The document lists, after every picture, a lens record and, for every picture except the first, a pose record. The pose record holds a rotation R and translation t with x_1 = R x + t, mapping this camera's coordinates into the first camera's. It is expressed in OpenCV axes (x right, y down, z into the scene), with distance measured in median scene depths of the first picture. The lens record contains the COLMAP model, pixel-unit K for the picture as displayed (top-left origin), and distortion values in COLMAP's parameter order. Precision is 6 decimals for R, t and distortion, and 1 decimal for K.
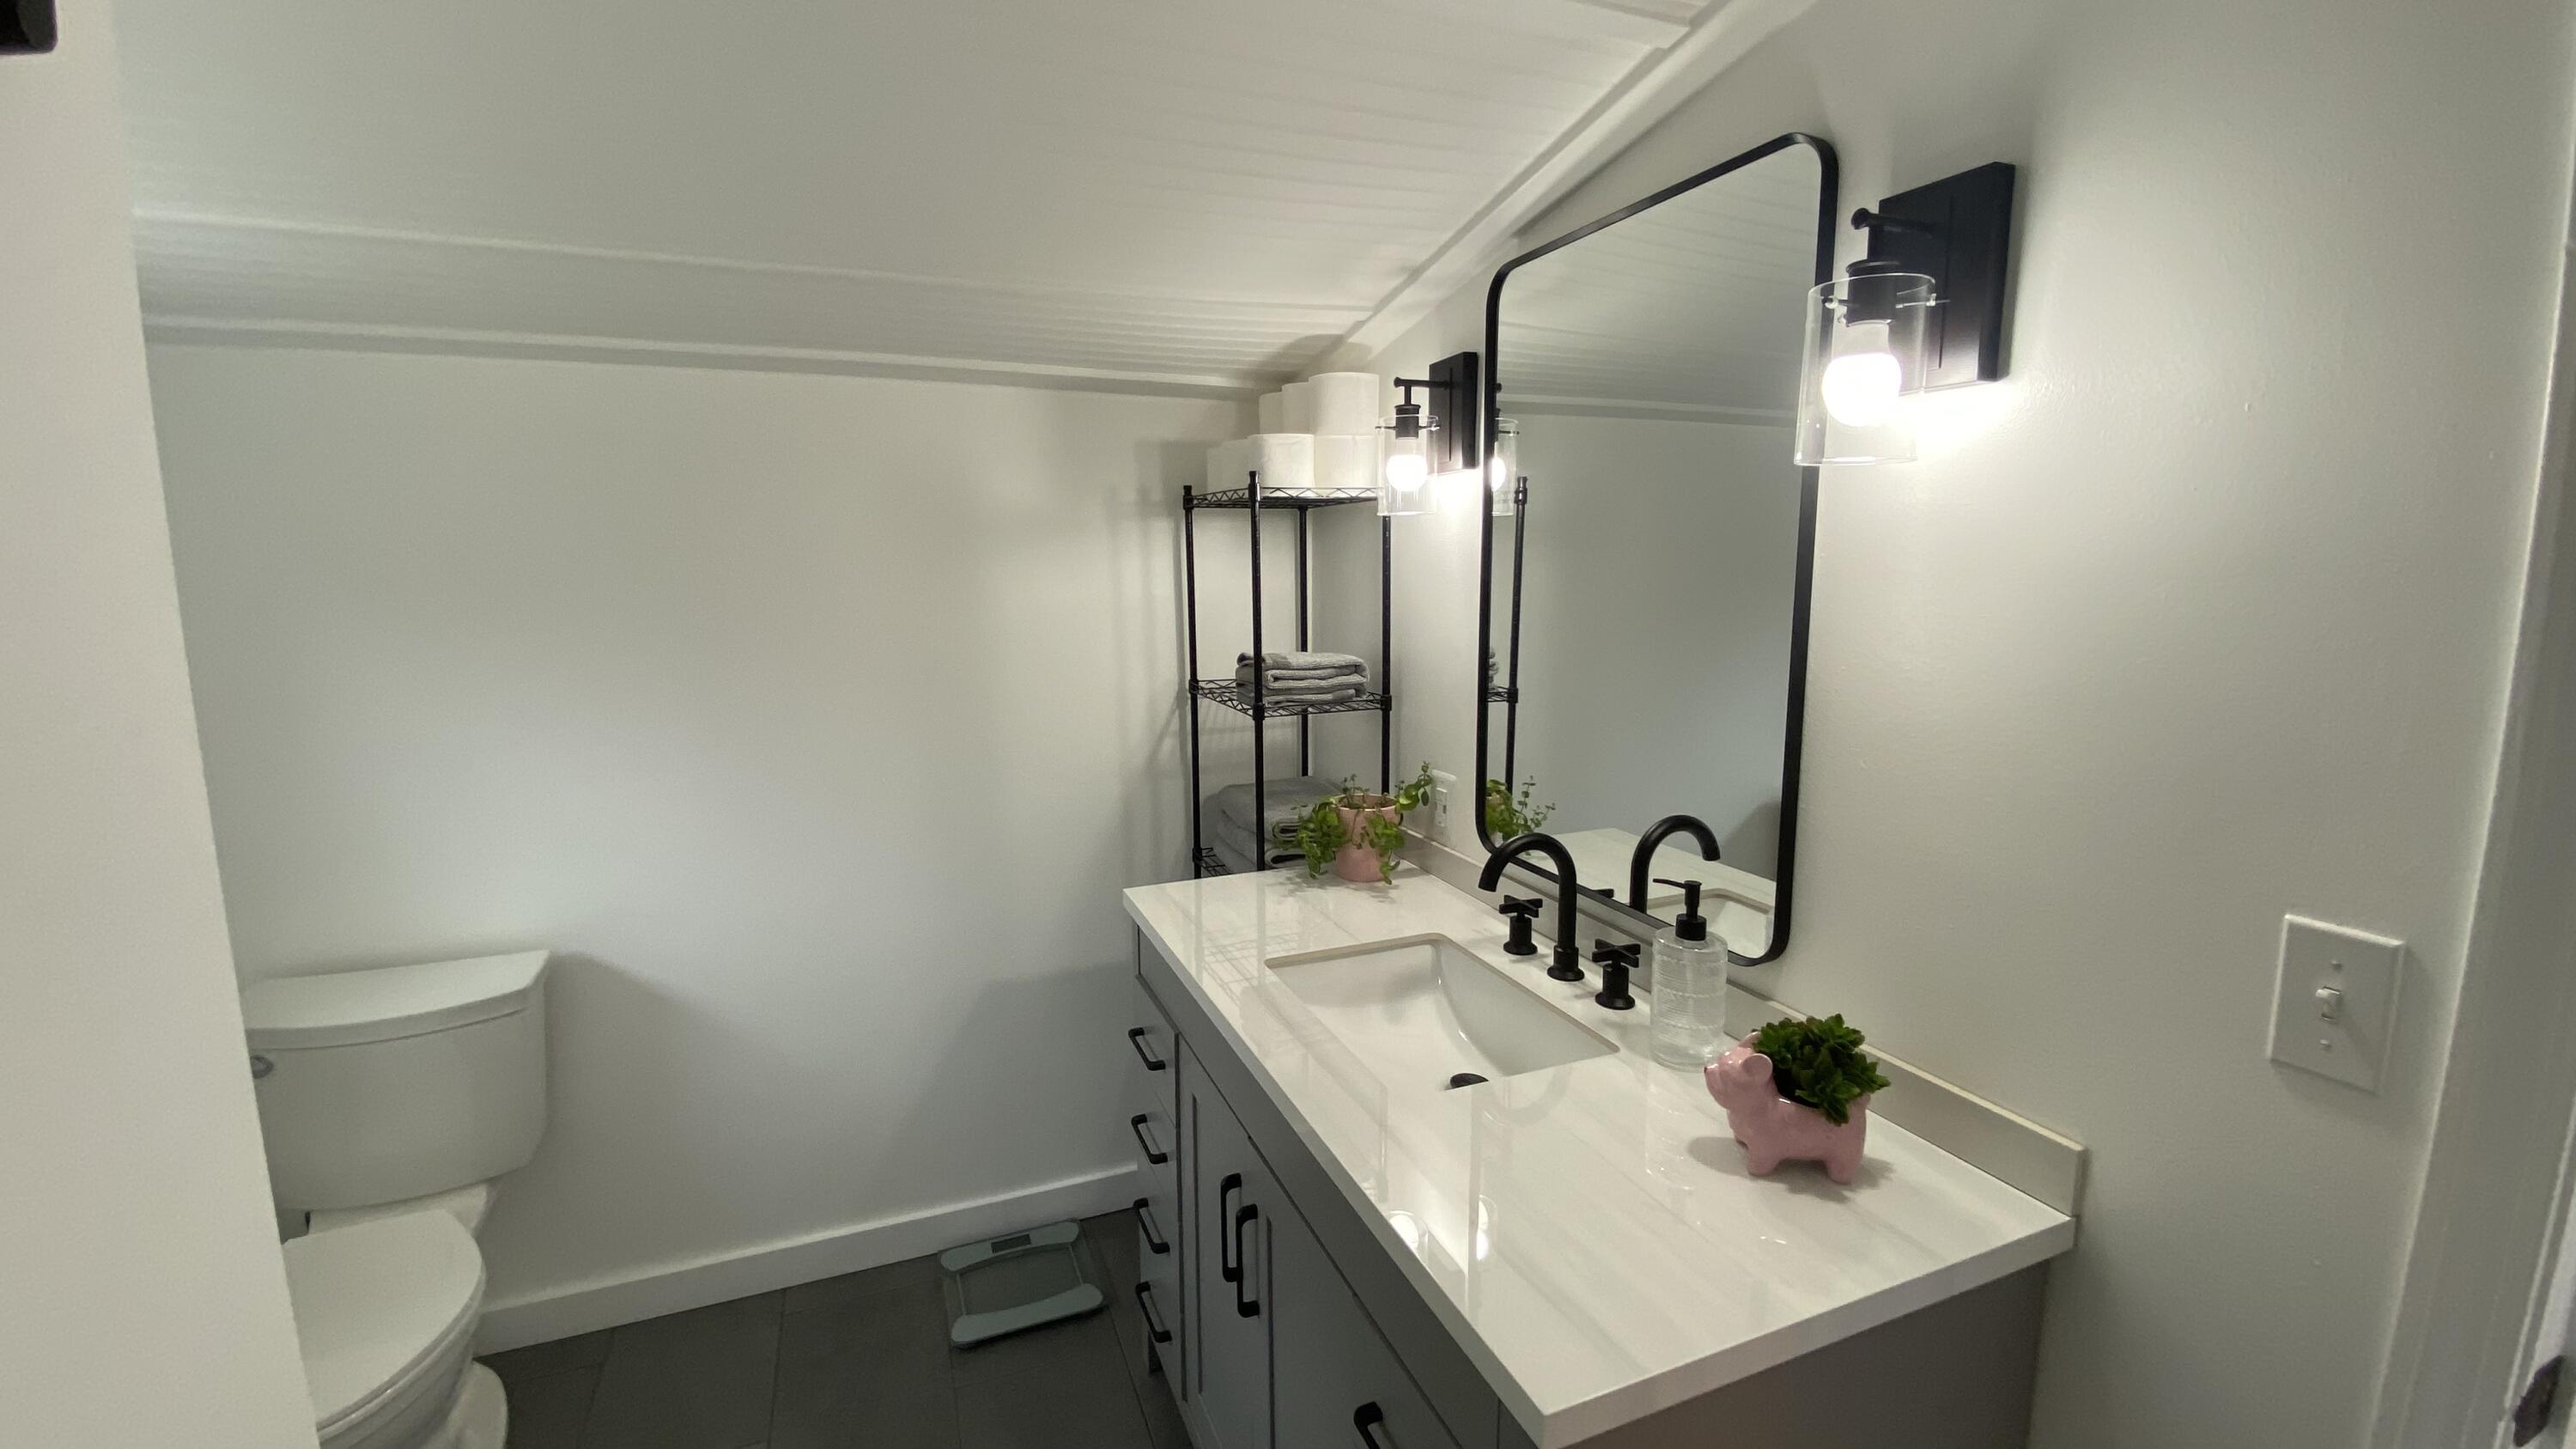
lens RADIAL K [[1046.8, 0, 1283.8], [0, 1046.8, 715.6], [0, 0, 1]] dist [0.026678, -0.025935]
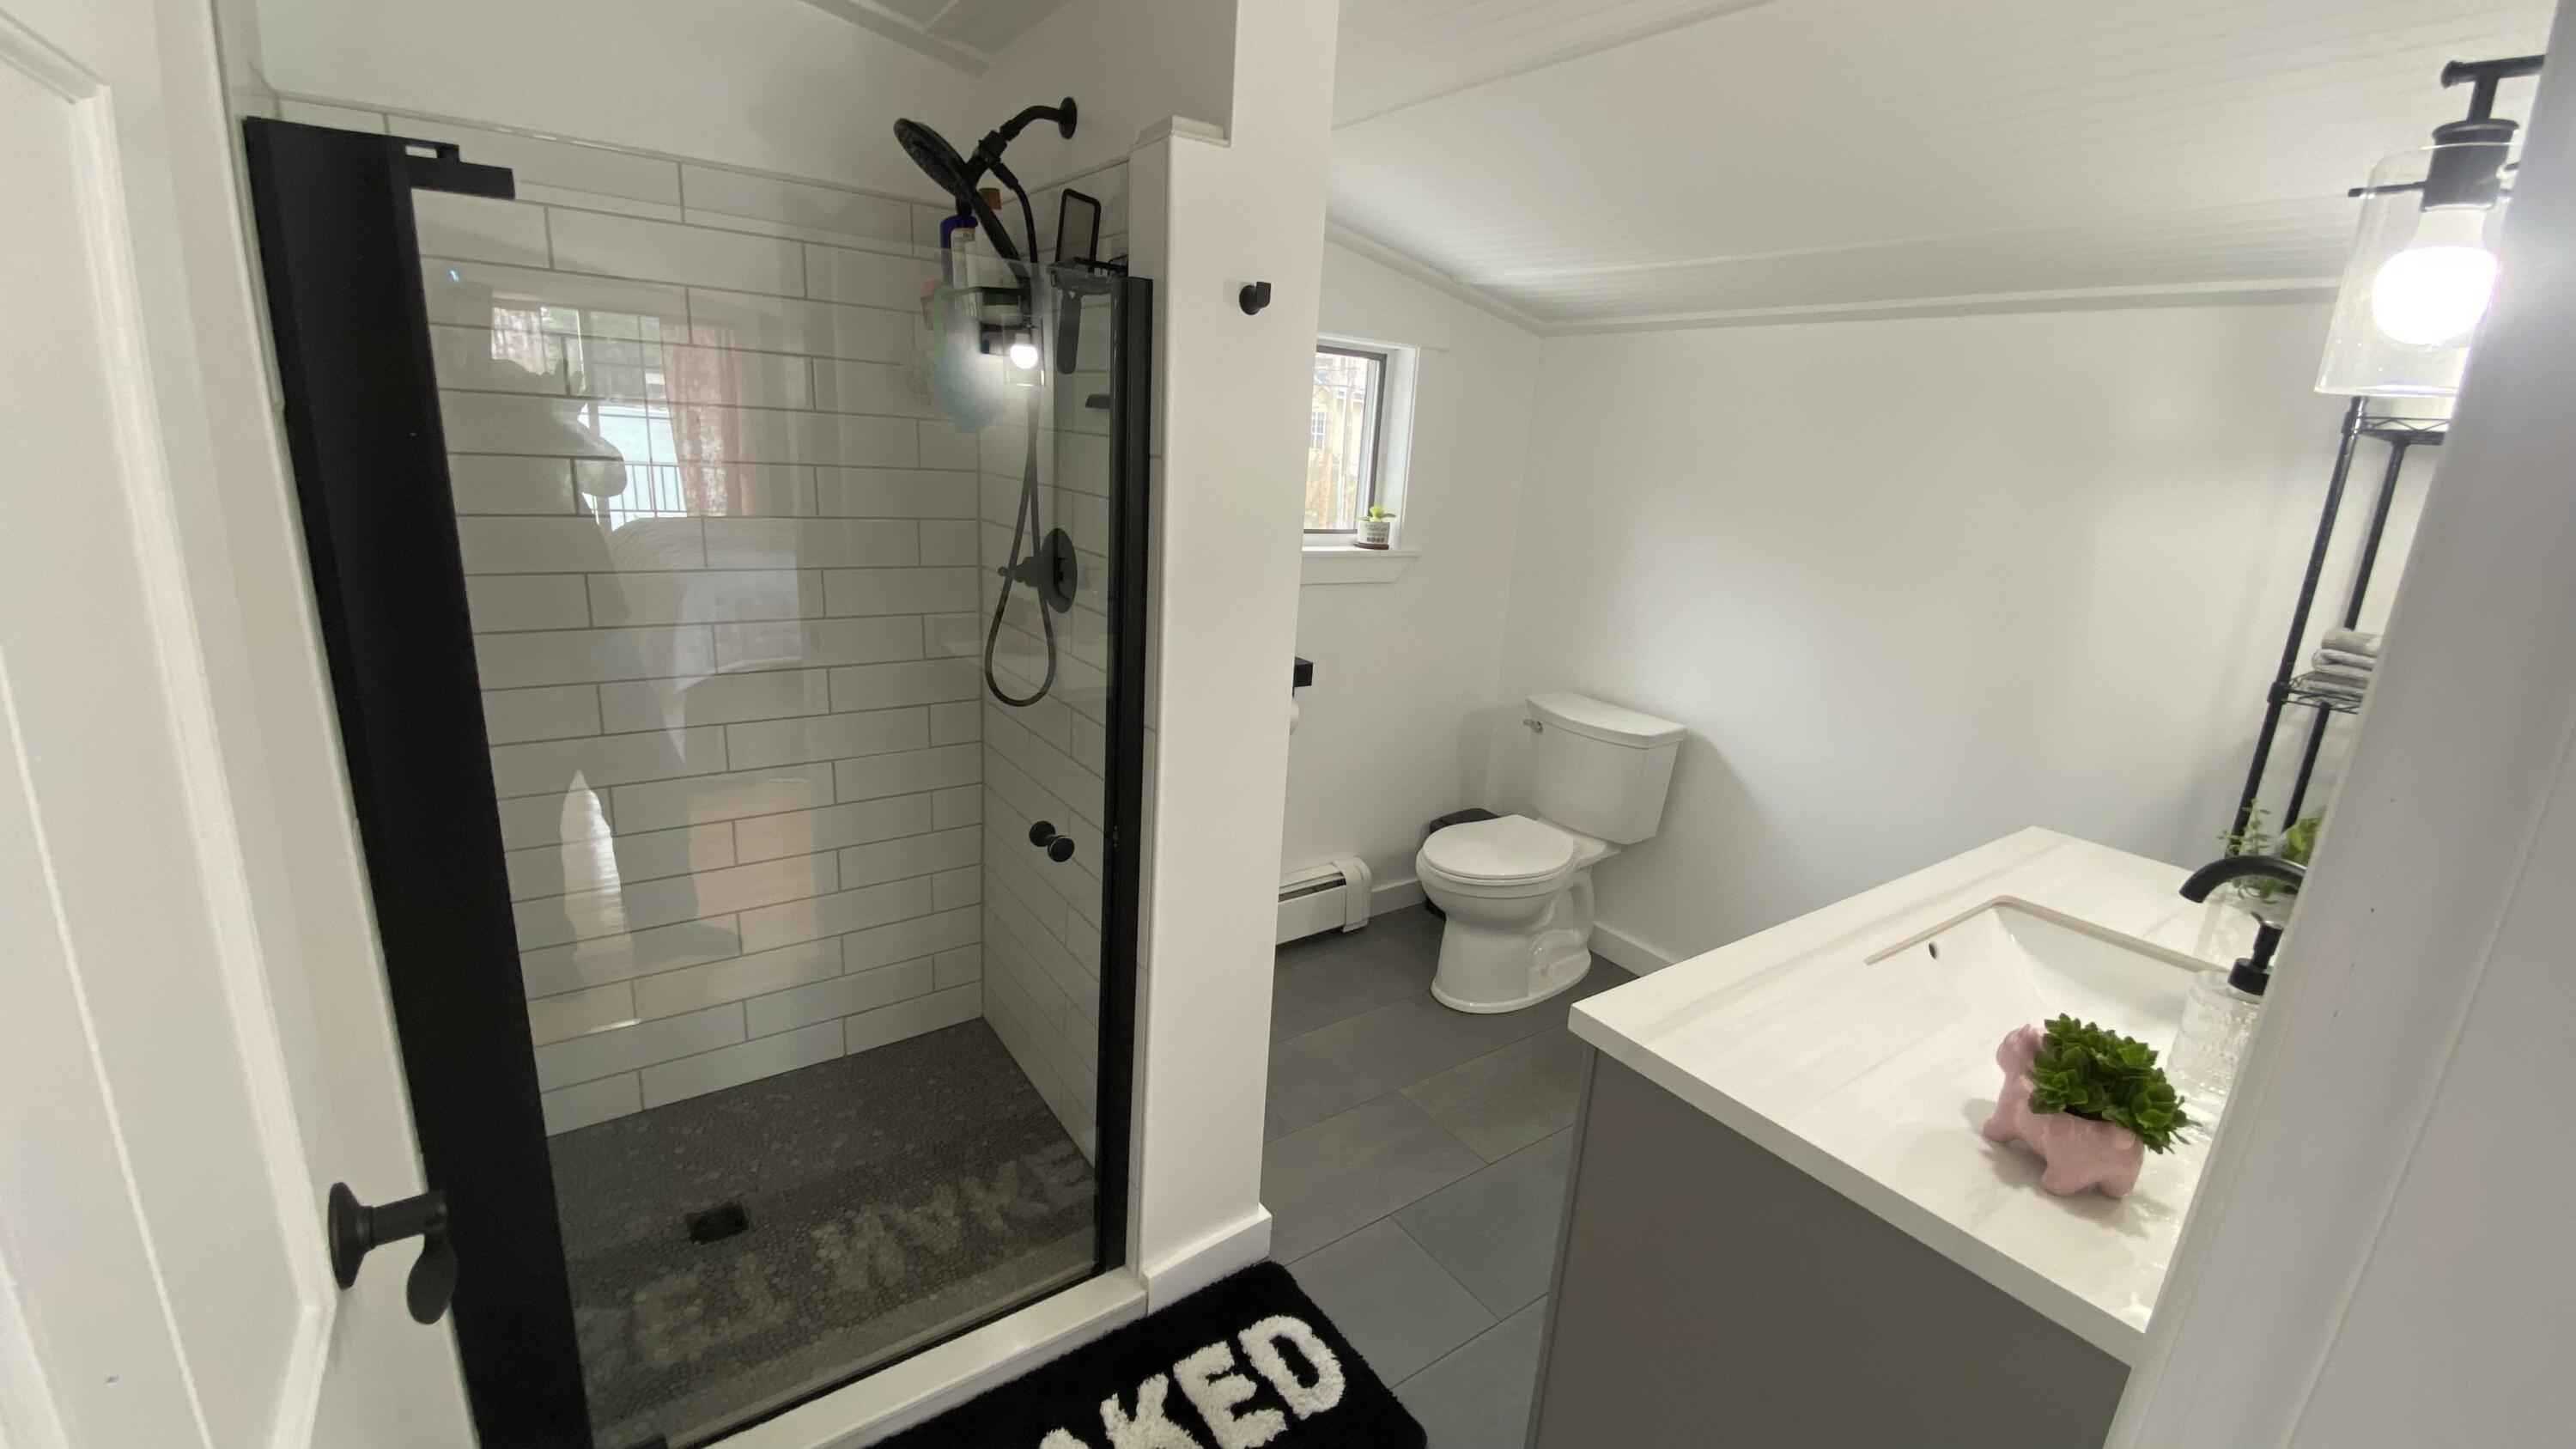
lens RADIAL K [[1046.8, 0, 1283.8], [0, 1046.8, 715.6], [0, 0, 1]] dist [0.026678, -0.025935]
pose [[0.228465, 0.271084, -0.935049, 0.660276], [-0.214516, 0.950863, 0.223255, -0.005463], [0.949624, 0.149577, 0.275391, 0.035070]]
